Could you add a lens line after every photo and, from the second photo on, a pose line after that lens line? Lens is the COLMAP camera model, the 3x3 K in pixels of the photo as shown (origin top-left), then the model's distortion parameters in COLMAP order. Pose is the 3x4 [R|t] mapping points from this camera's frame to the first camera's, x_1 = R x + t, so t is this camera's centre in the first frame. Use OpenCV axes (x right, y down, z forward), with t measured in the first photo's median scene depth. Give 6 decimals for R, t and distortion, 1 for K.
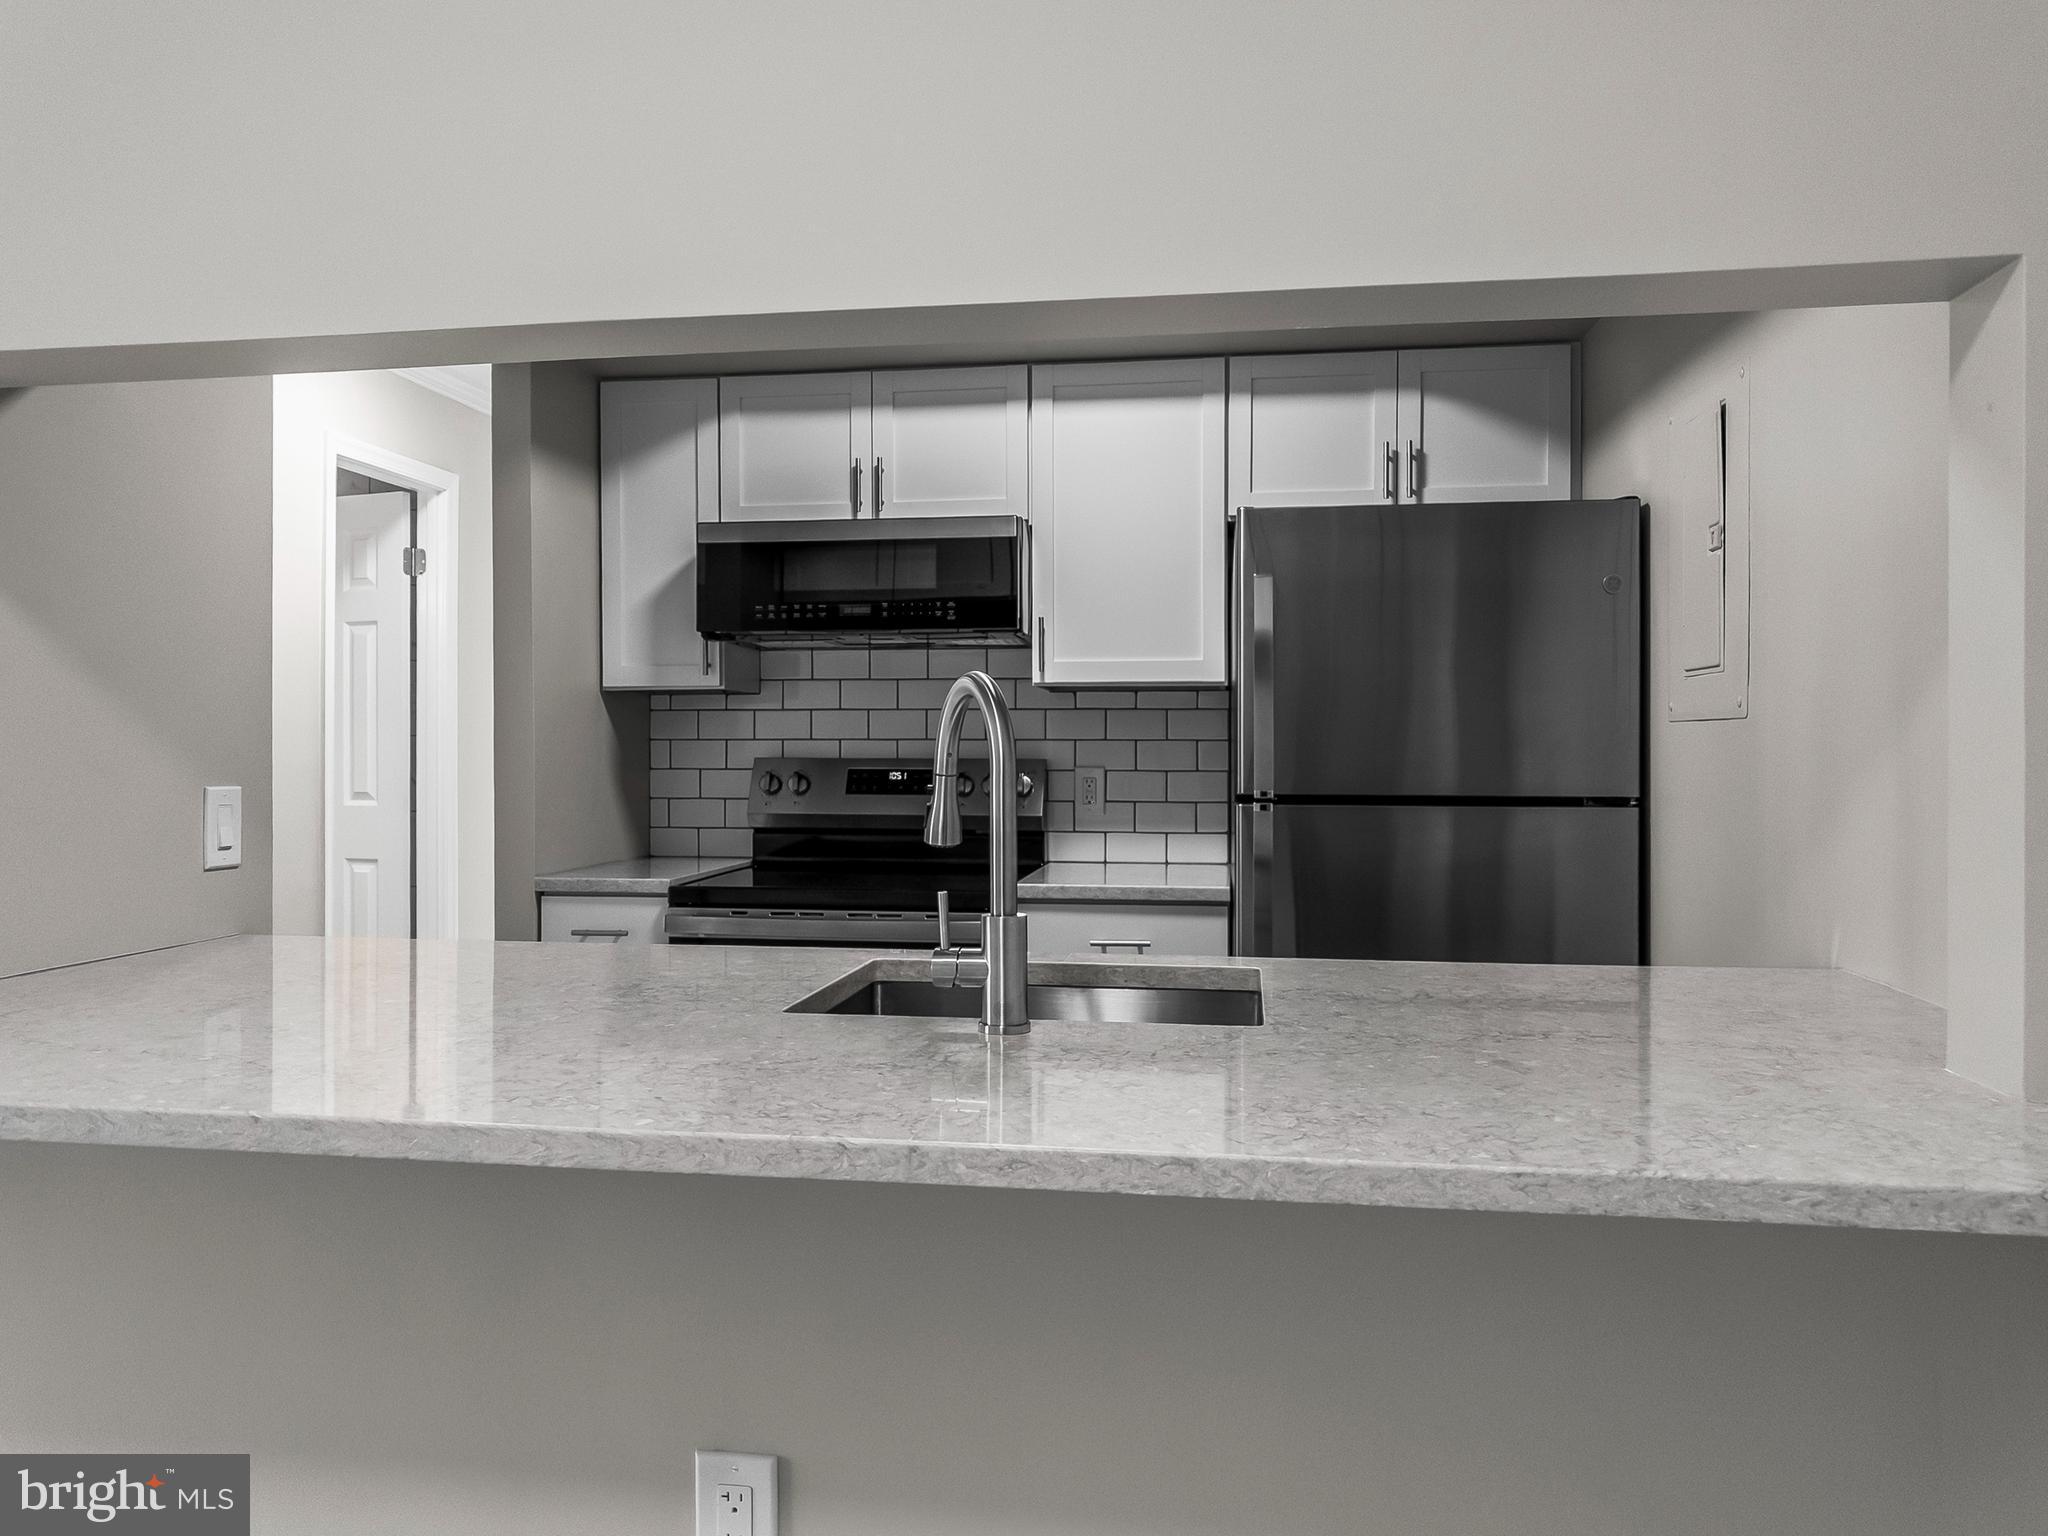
lens RADIAL K [[1452.8, 0, 1024.0], [0, 1452.8, 768.0], [0, 0, 1]] dist [0.043384, 0.000151]
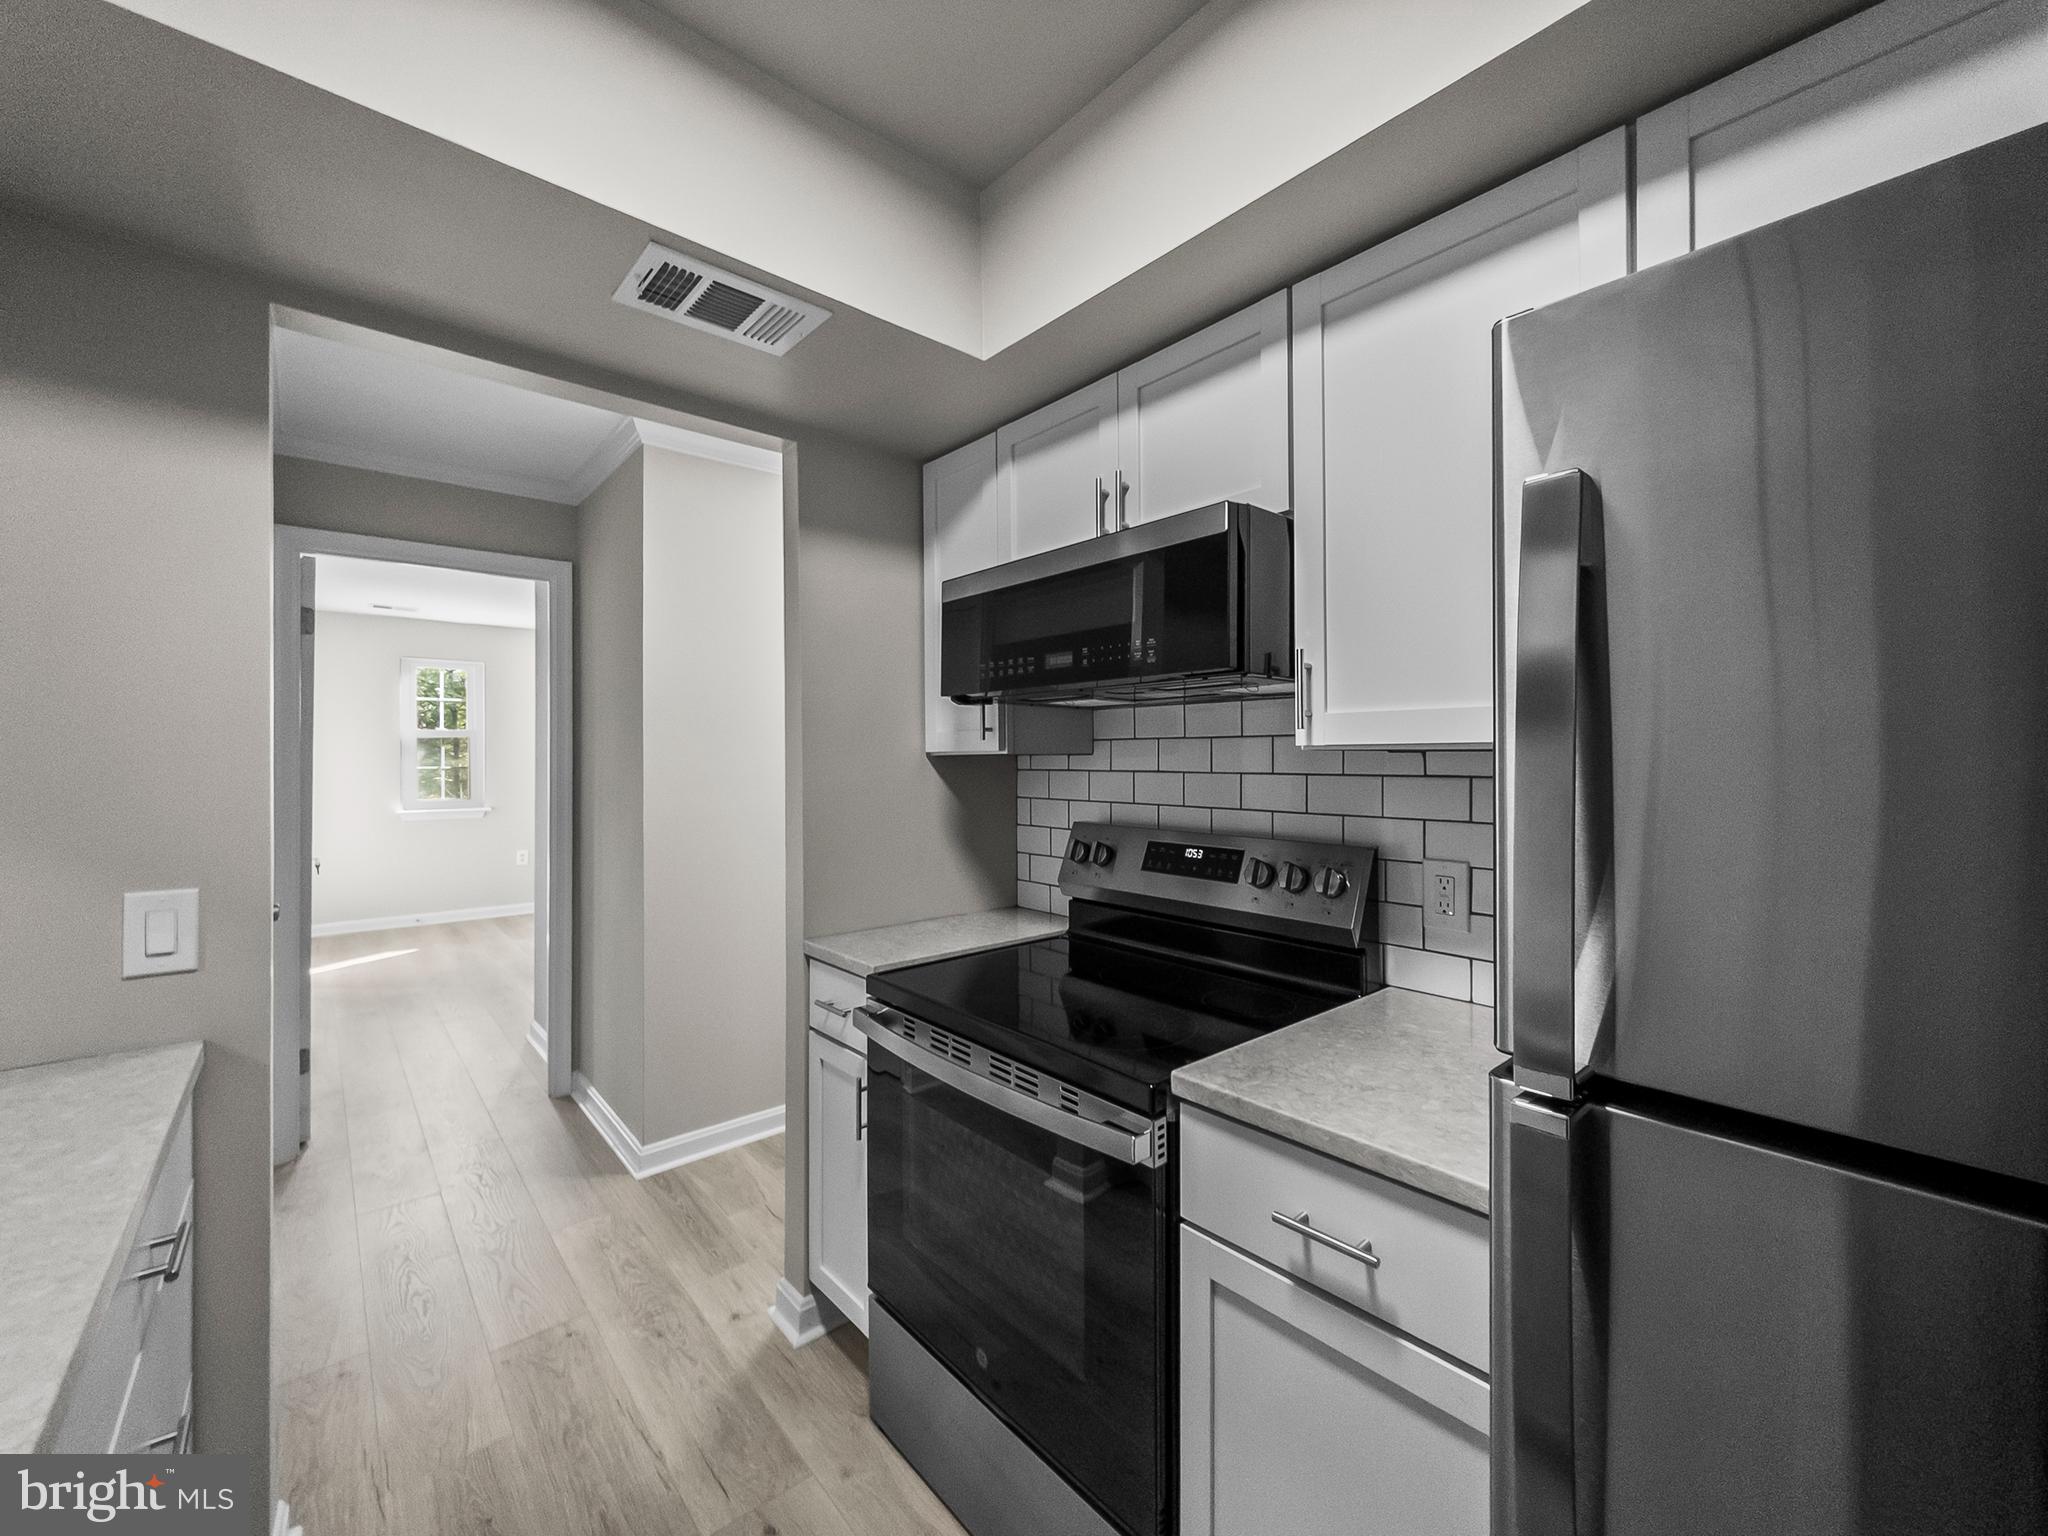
lens RADIAL K [[824.3, 0, 1029.5], [0, 824.3, 760.4], [0, 0, 1]] dist [-0.001528, 0.000069]
pose [[0.758259, 0.000794, -0.651953, 0.155663], [-0.006060, 0.999965, -0.005831, -0.046158], [0.651925, 0.008372, 0.758237, 0.590638]]
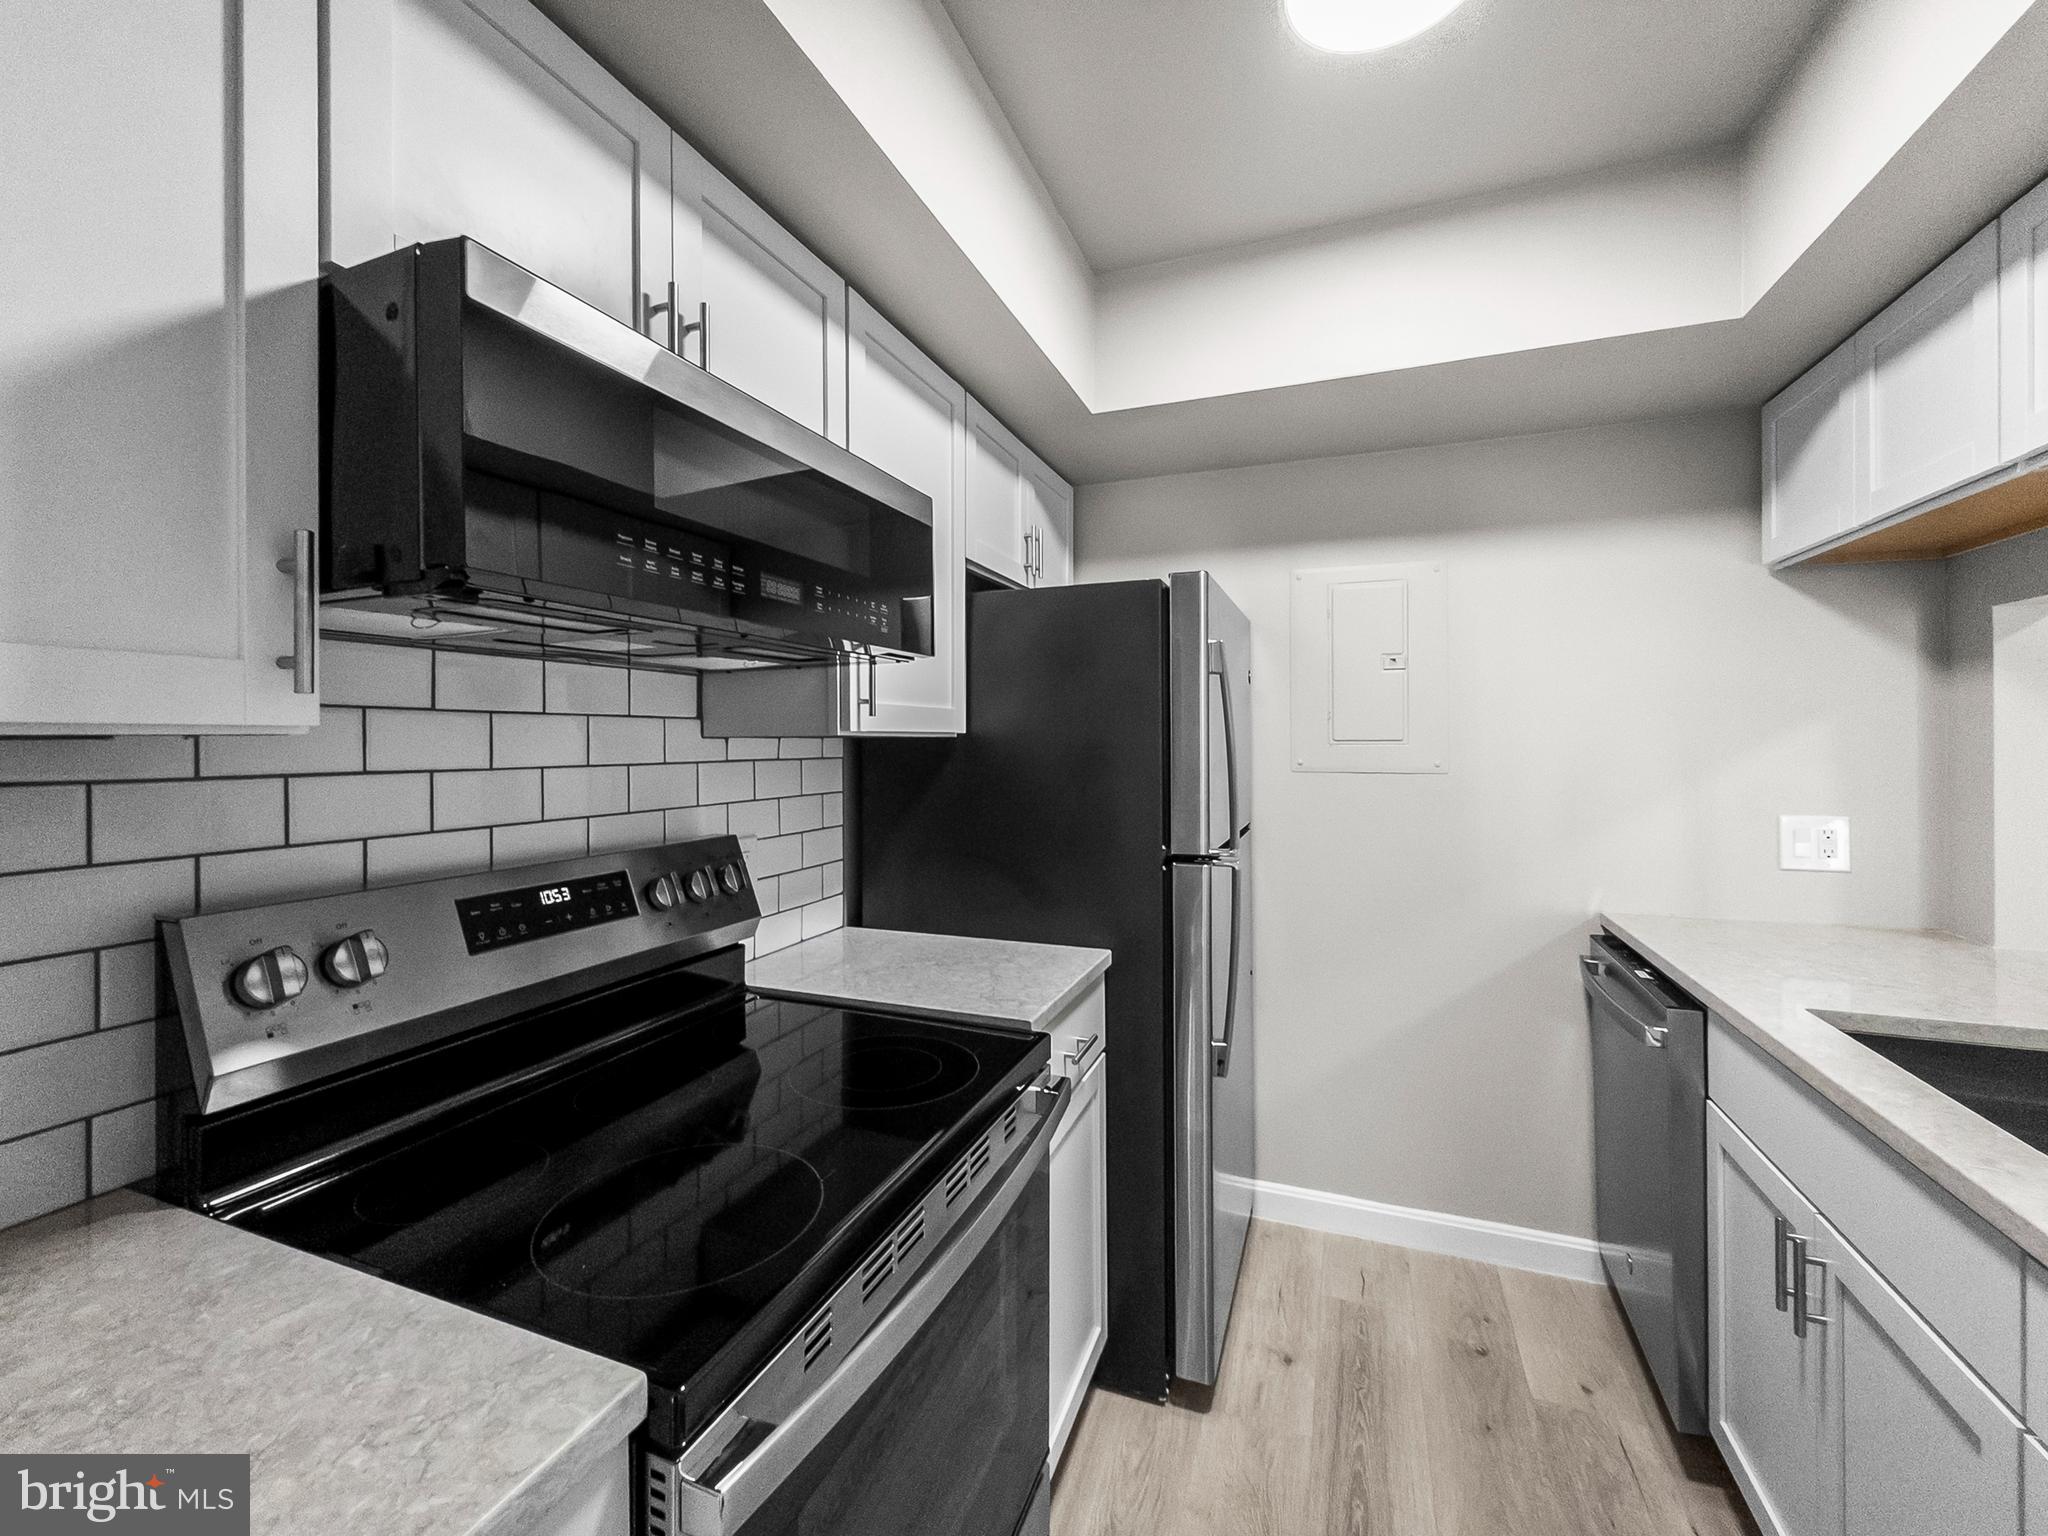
lens RADIAL K [[836.2, 0, 1030.2], [0, 836.2, 736.8], [0, 0, 1]] dist [-0.003580, 0.000256]
pose [[0.228060, 0.005265, 0.973633, -0.353514], [0.020355, 0.999741, -0.010174, -0.047349], [-0.973434, 0.022138, 0.227893, 0.778283]]
